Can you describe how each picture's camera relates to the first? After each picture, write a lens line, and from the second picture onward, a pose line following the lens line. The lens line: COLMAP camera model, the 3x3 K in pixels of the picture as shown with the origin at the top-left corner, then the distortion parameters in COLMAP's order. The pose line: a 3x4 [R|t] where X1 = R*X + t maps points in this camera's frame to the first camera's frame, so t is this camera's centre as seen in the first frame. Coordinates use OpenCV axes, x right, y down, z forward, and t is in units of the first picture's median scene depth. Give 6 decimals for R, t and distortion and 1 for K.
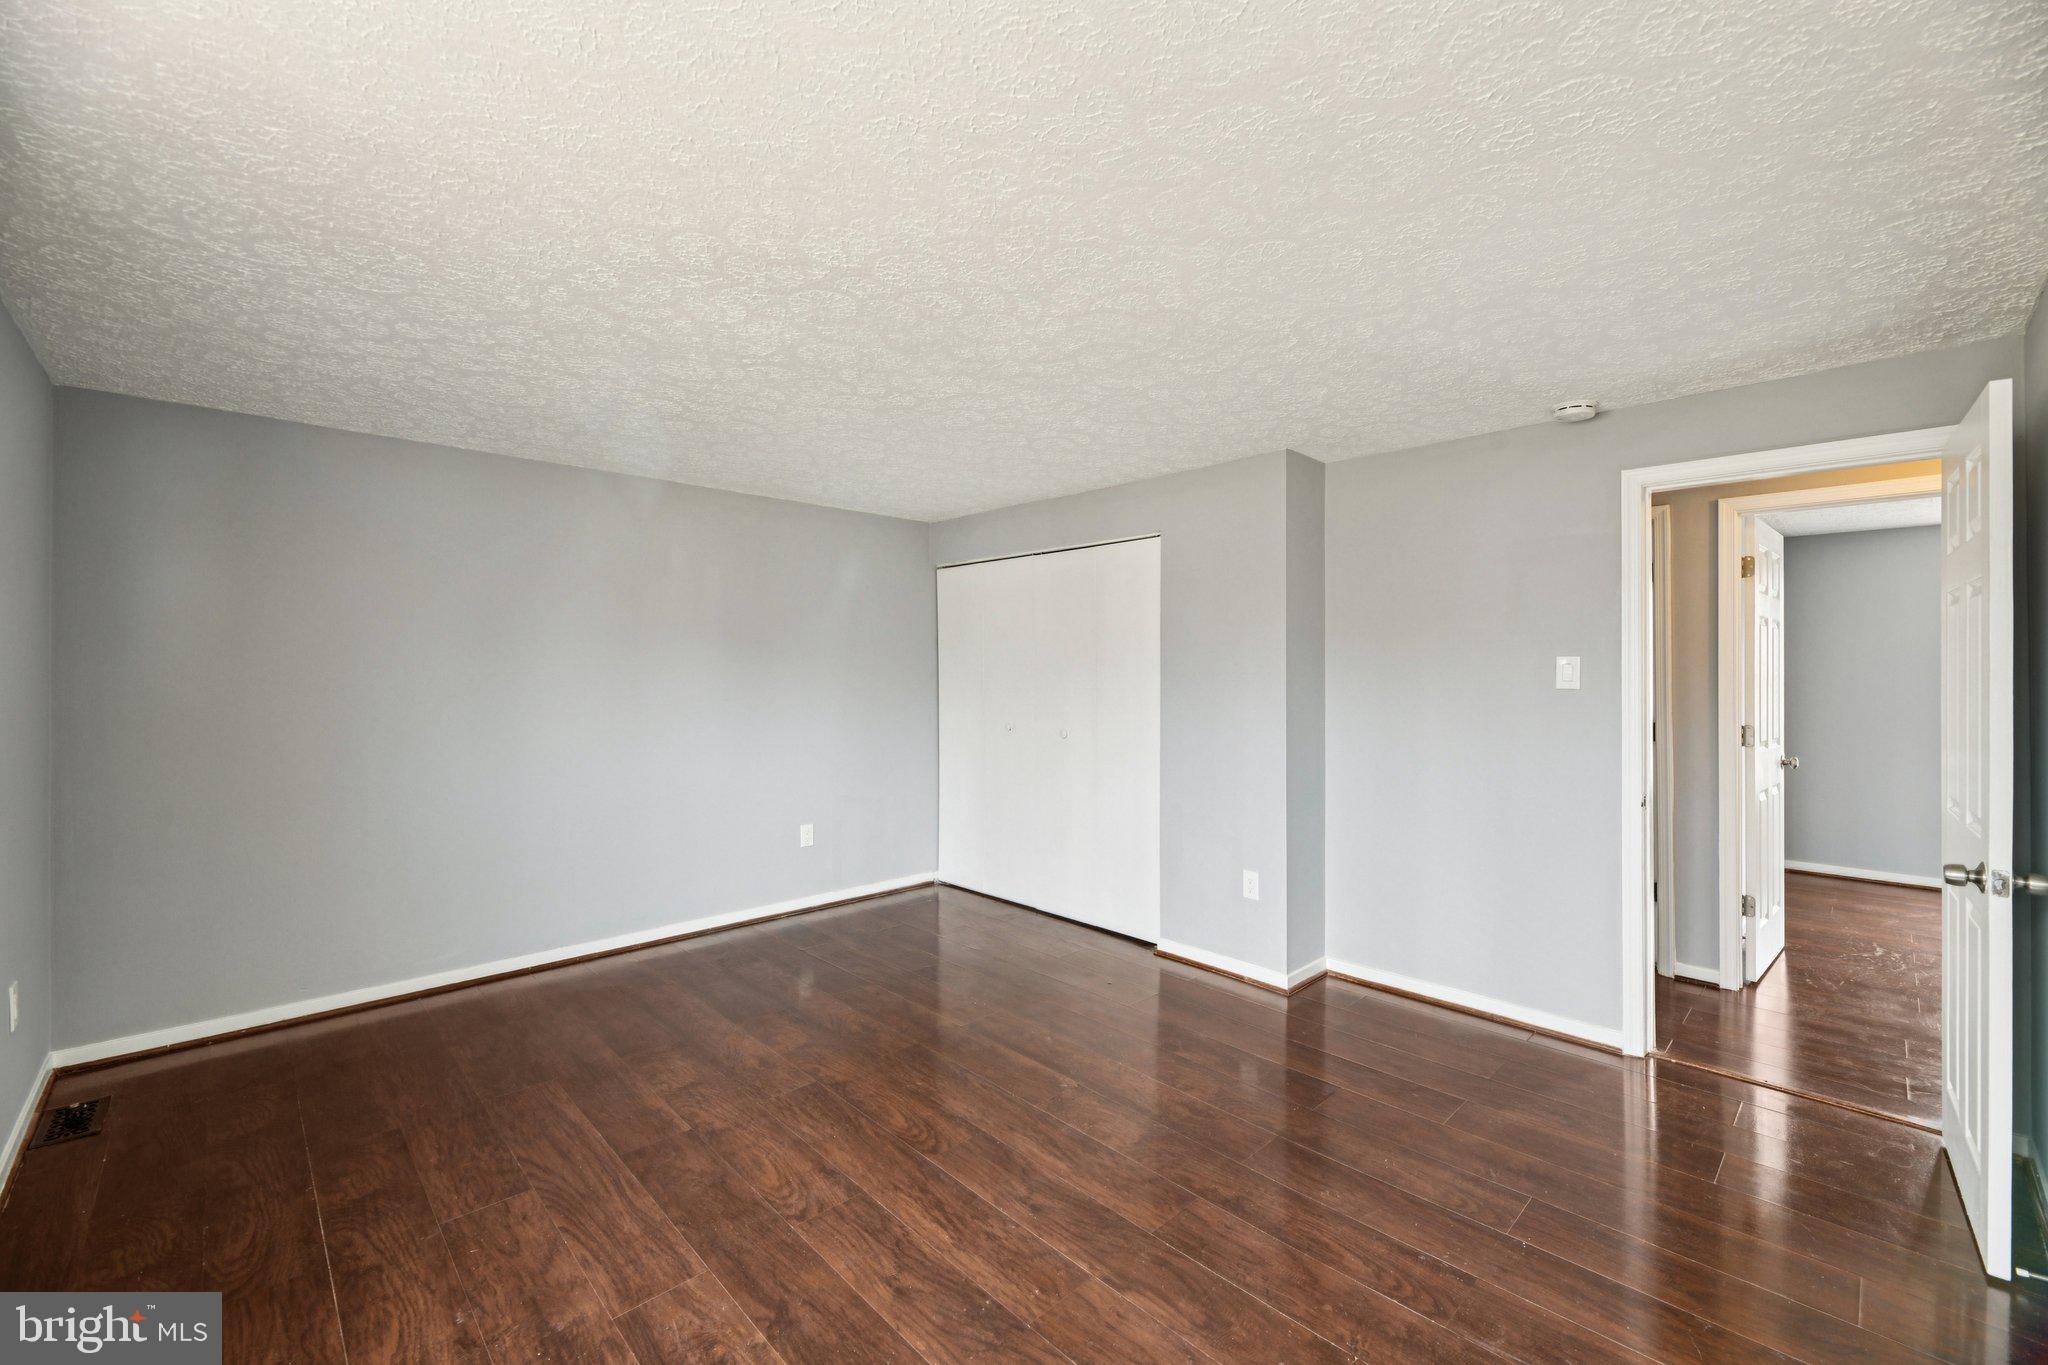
lens RADIAL K [[845.5, 0, 1036.9], [0, 845.5, 673.6], [0, 0, 1]] dist [-0.000604, -0.000445]
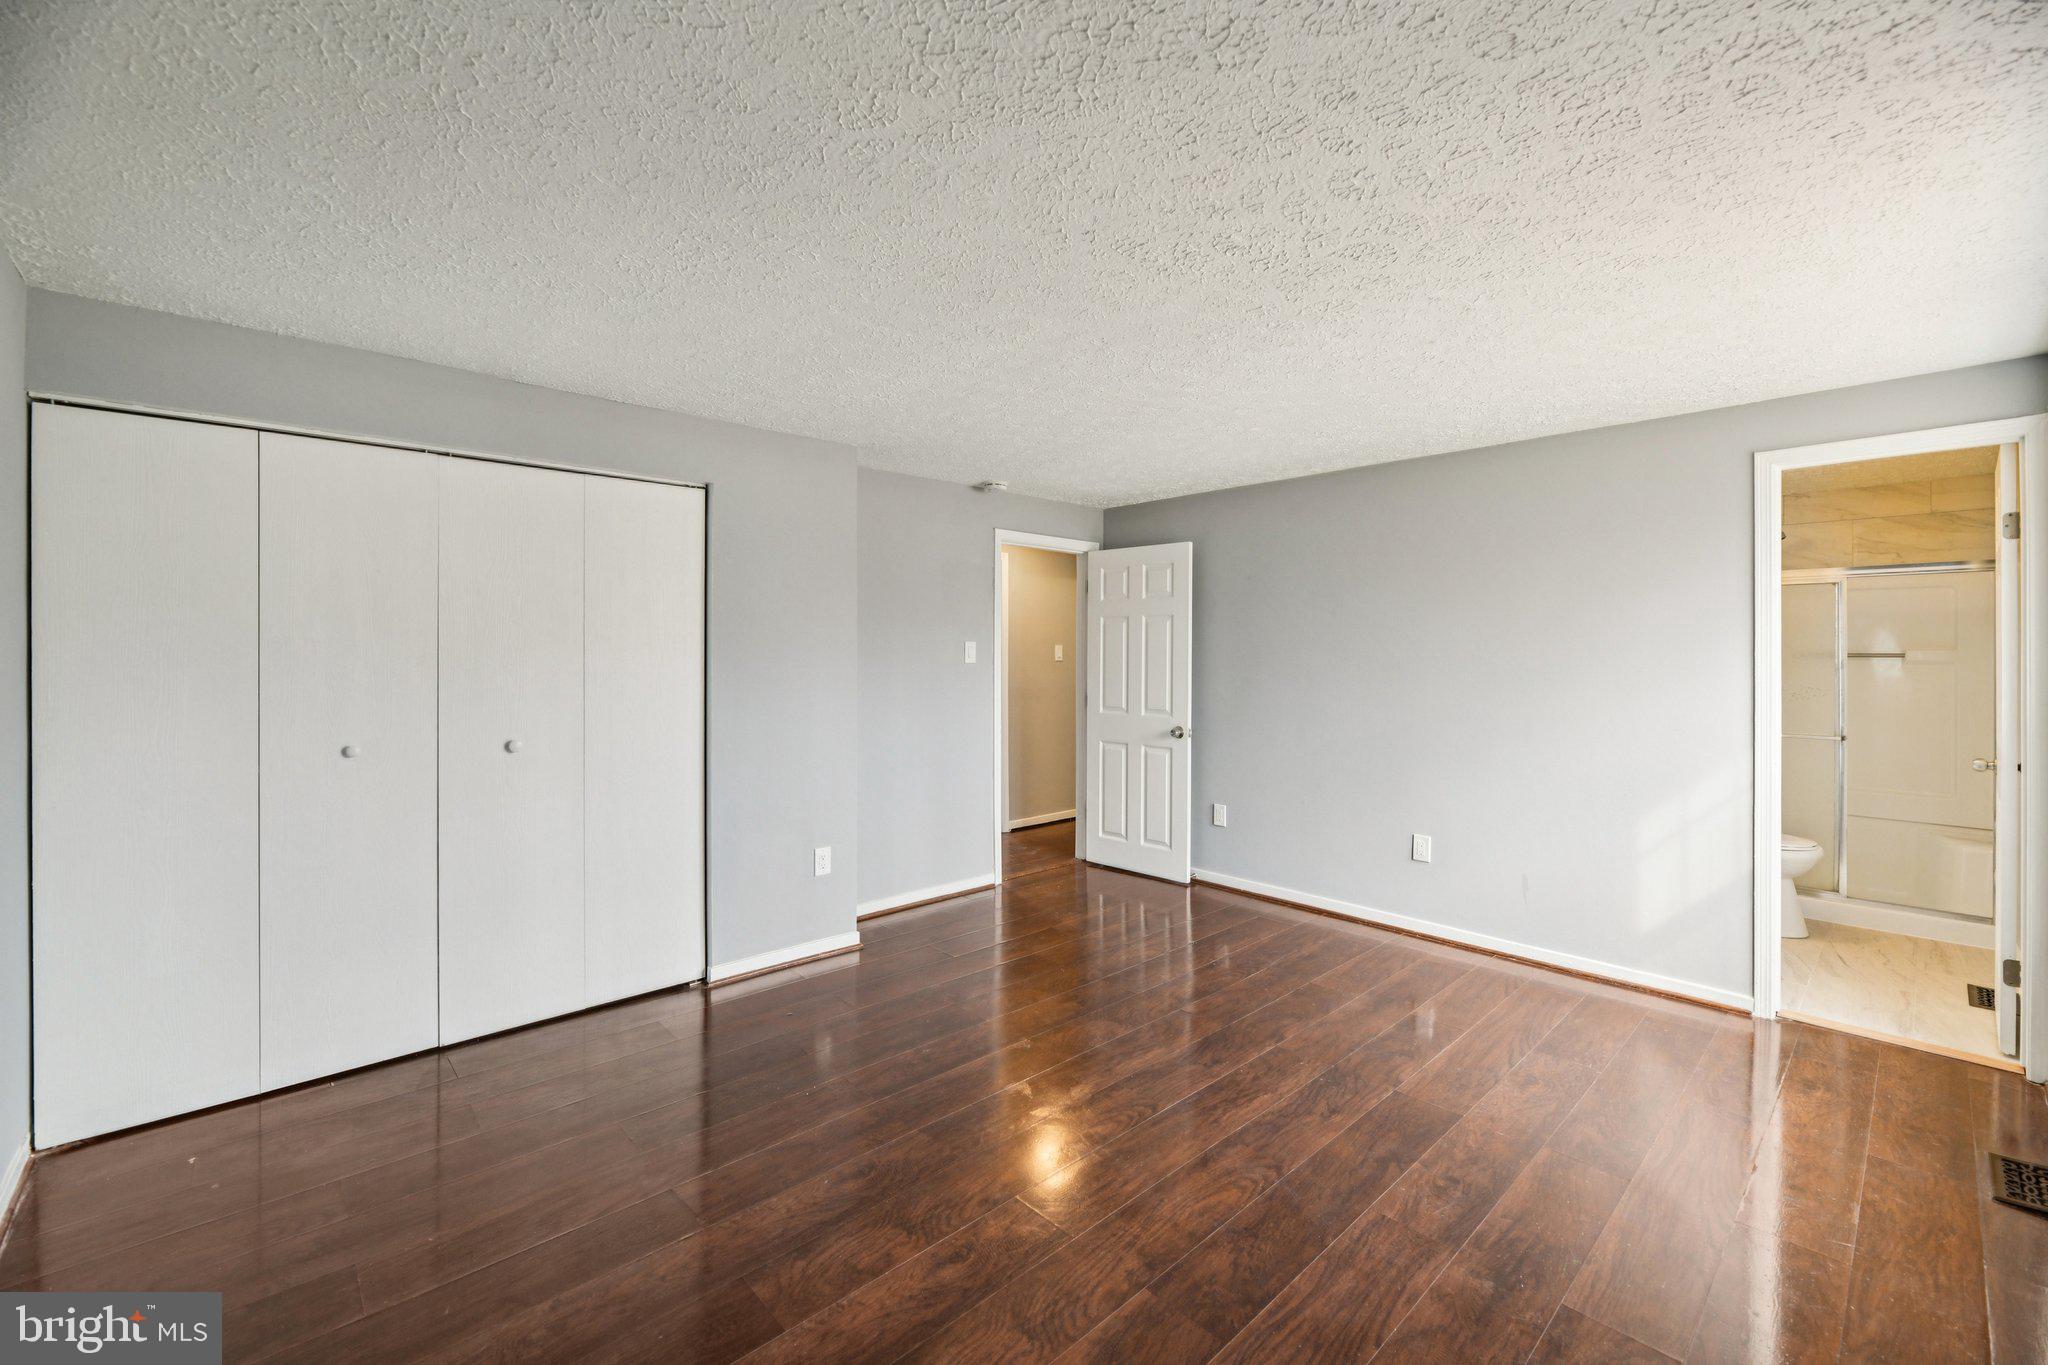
lens RADIAL K [[832.3, 0, 1045.3], [0, 832.3, 671.3], [0, 0, 1]] dist [-0.006937, -0.000714]
pose [[0.013834, -0.022087, 0.999660, -1.267009], [-0.001620, 0.999754, 0.022112, -0.001921], [-0.999903, -0.001925, 0.013795, 1.235325]]
